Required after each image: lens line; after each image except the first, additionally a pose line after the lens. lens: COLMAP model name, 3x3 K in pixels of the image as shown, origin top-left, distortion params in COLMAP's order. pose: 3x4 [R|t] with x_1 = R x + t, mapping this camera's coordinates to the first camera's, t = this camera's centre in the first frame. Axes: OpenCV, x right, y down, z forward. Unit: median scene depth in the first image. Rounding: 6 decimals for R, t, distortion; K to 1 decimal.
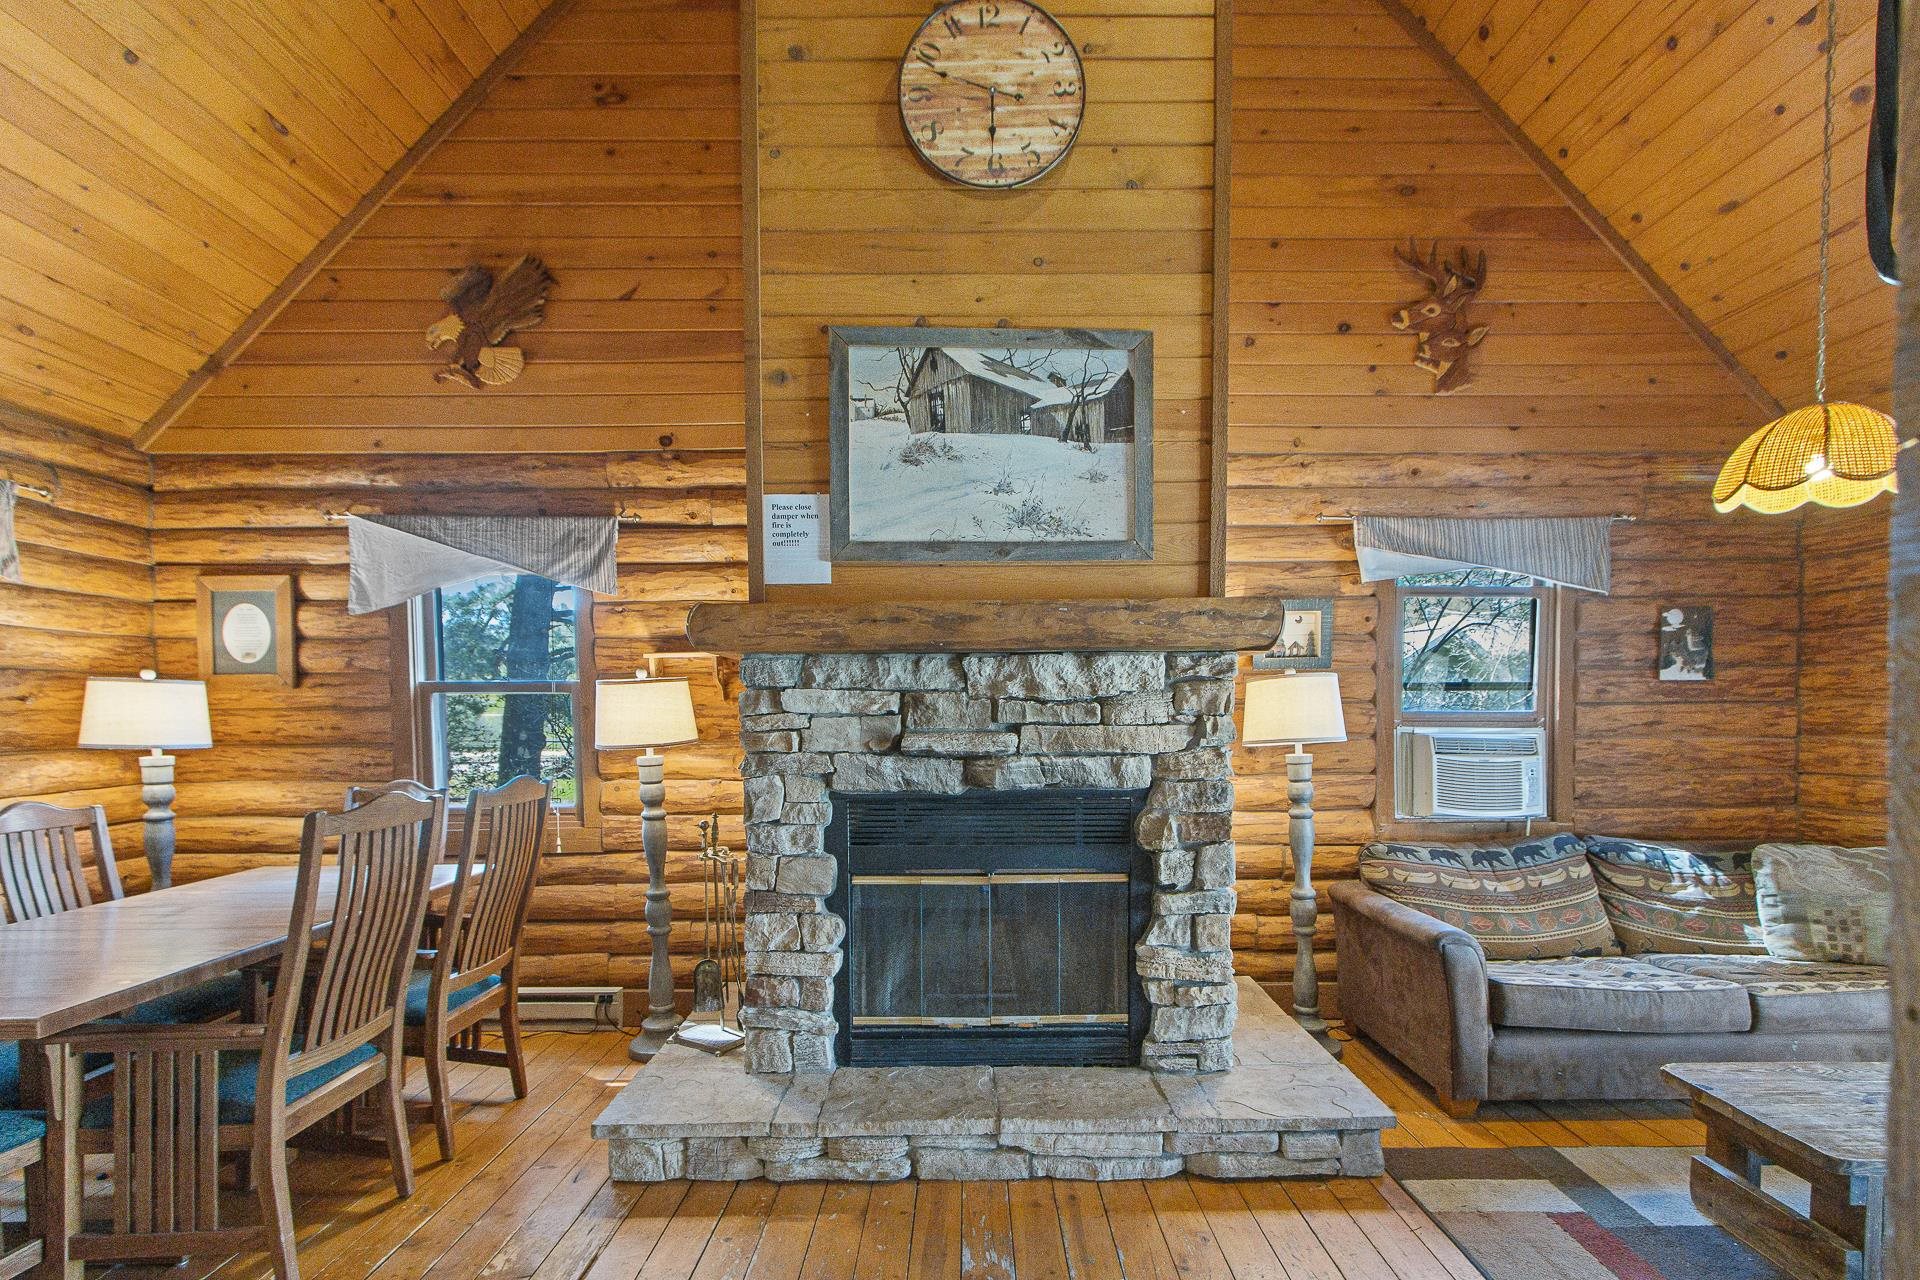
lens RADIAL K [[947.5, 0, 962.3], [0, 947.5, 738.3], [0, 0, 1]] dist [0.003117, 0.000396]
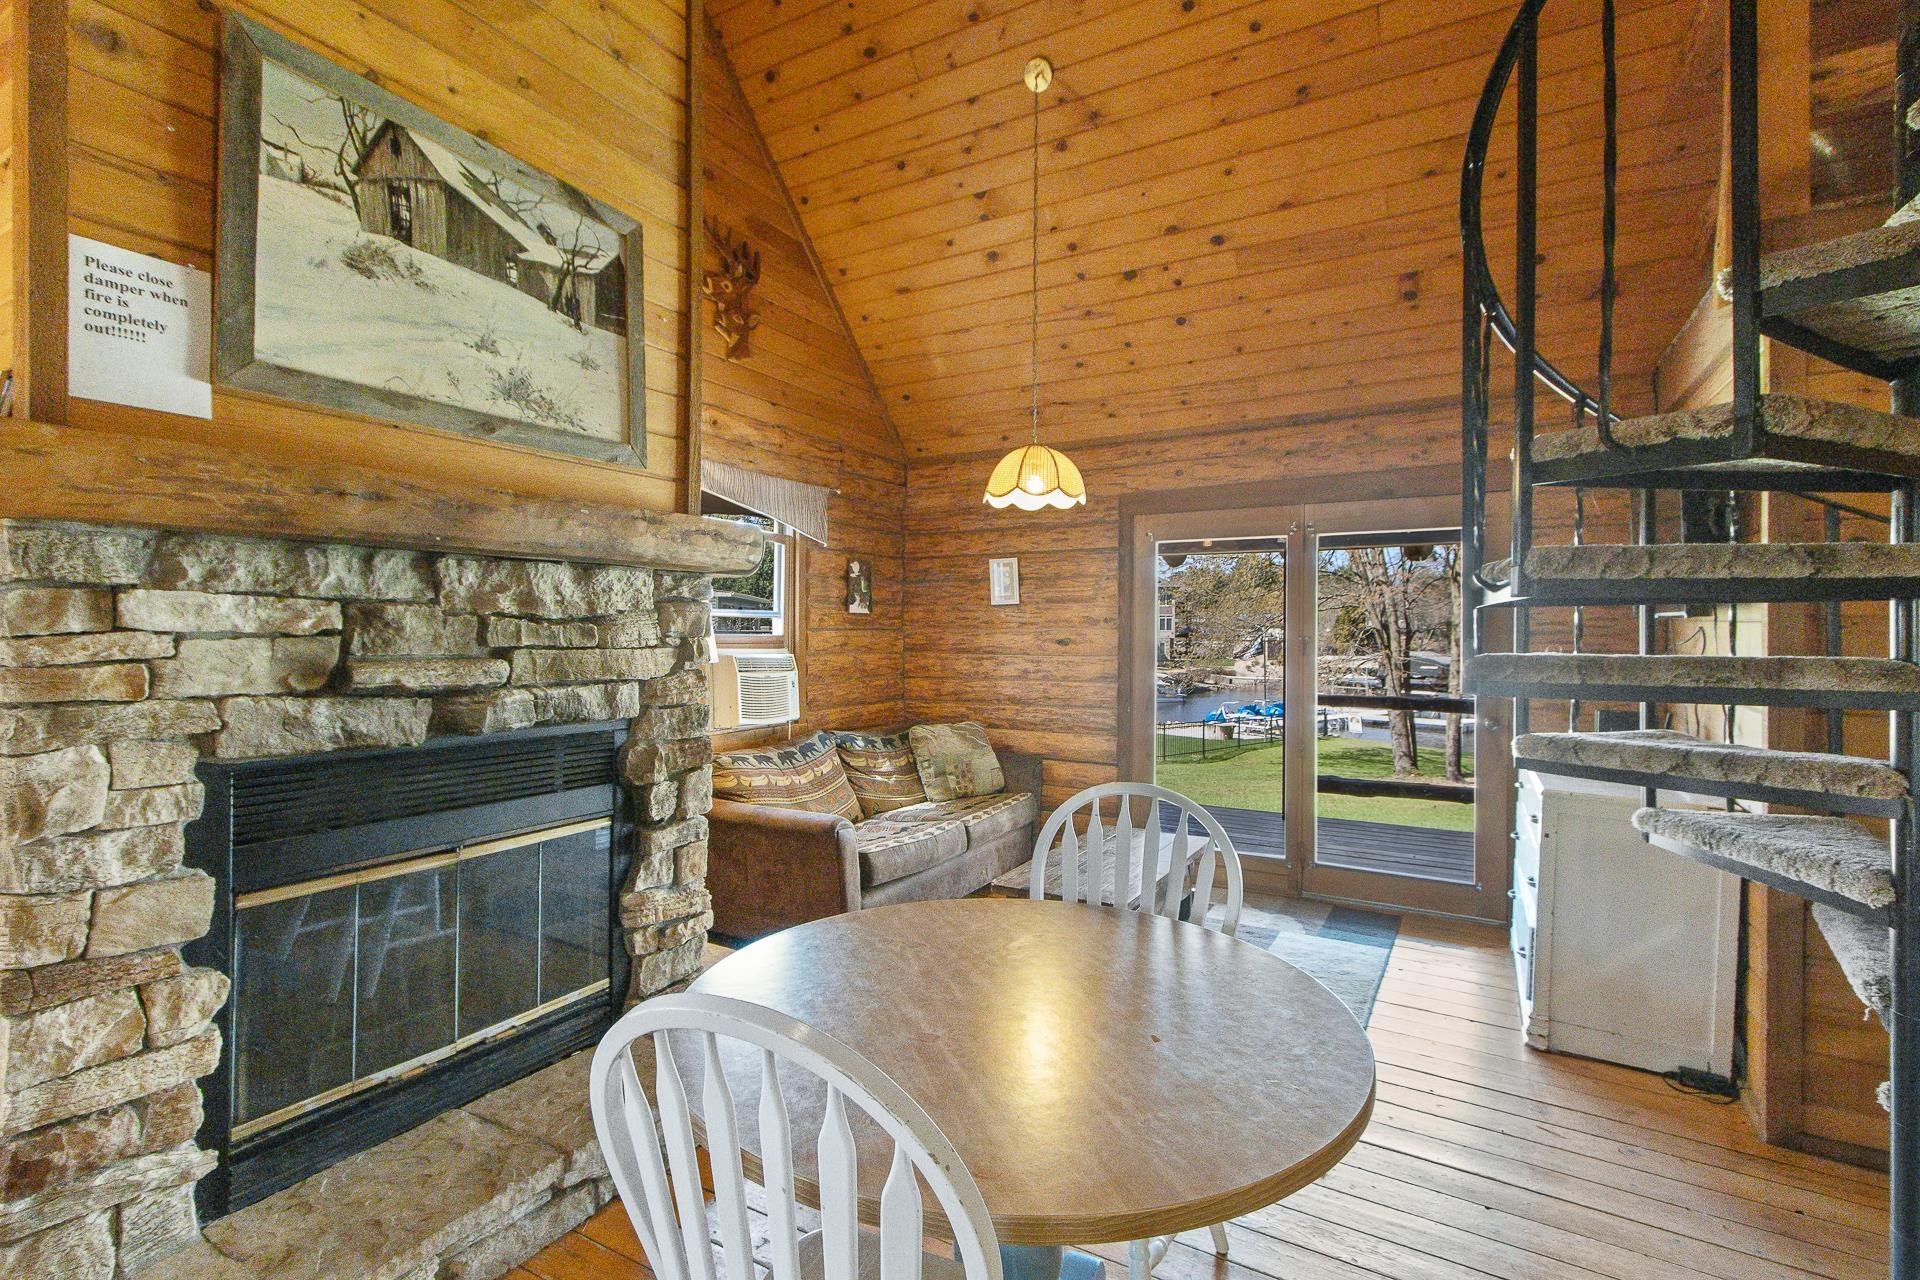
lens RADIAL K [[899.0, 0, 930.6], [0, 899.0, 626.7], [0, 0, 1]] dist [0.005708, -0.000242]
pose [[0.512152, 0.013154, 0.858794, -0.402128], [0.018805, 0.999471, -0.026524, -0.006240], [-0.858689, 0.029734, 0.511634, 0.314119]]
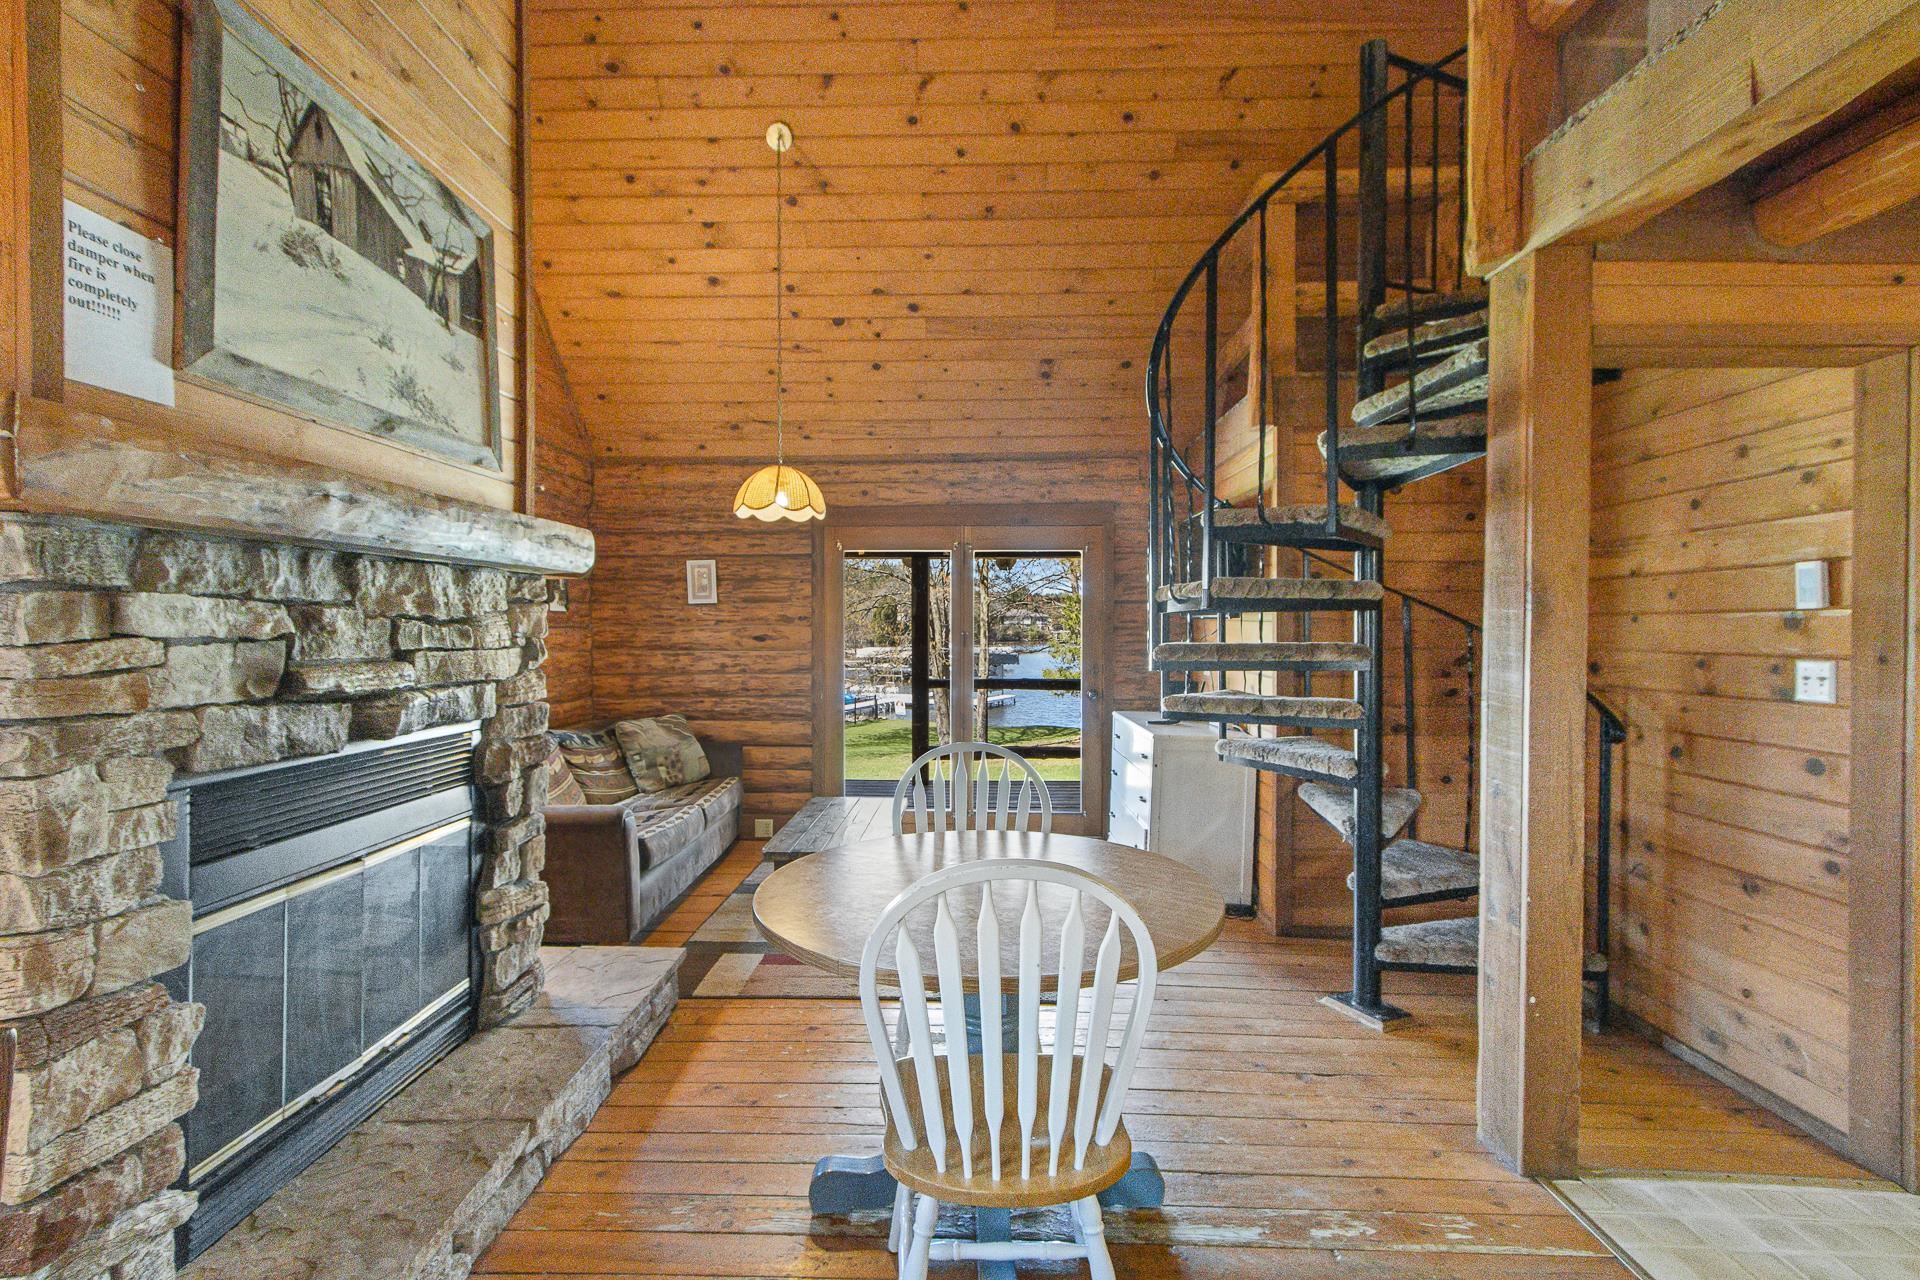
lens RADIAL K [[899.0, 0, 930.6], [0, 899.0, 626.7], [0, 0, 1]] dist [0.005708, -0.000242]
pose [[0.035433, 0.006772, 0.999349, -0.664428], [0.030778, 0.999495, -0.007865, -0.015348], [-0.998898, 0.031037, 0.035206, 0.542535]]
